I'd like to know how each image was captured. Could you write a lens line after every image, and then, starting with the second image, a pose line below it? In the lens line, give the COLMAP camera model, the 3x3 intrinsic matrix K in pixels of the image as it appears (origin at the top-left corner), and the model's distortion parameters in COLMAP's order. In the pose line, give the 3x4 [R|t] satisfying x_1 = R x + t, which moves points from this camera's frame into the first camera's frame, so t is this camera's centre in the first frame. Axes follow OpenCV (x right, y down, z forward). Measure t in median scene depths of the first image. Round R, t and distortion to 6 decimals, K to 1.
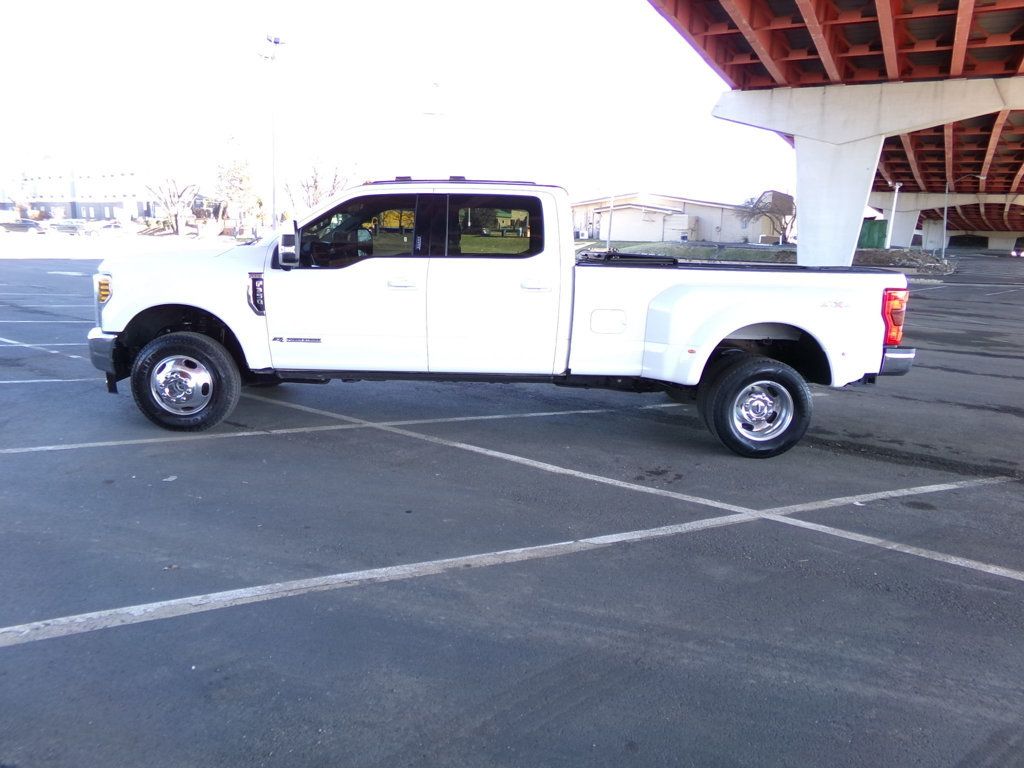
lens RADIAL K [[710.2, 0, 512.0], [0, 710.2, 384.0], [0, 0, 1]] dist [-0.047334, 0.047270]
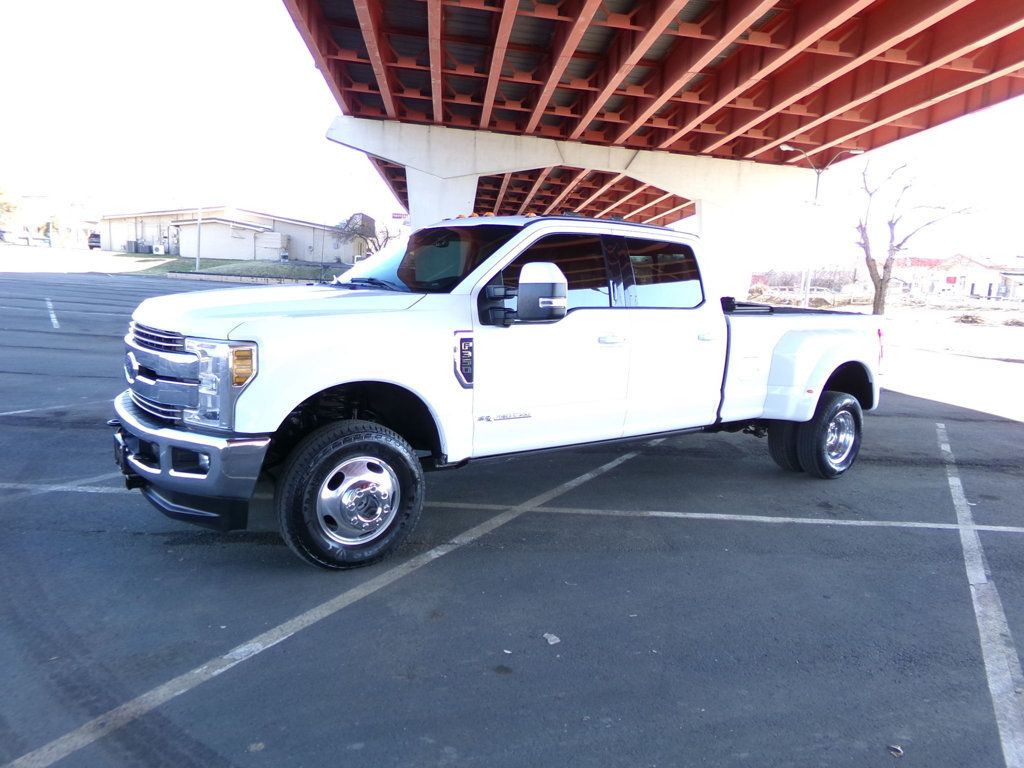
lens RADIAL K [[713.7, 0, 512.5], [0, 713.7, 356.8], [0, 0, 1]] dist [-0.032140, 0.080547]
pose [[0.794498, -0.050093, 0.605198, -0.670781], [0.086629, 0.995749, -0.031307, -0.088969], [-0.601056, 0.077301, 0.795459, 0.325593]]
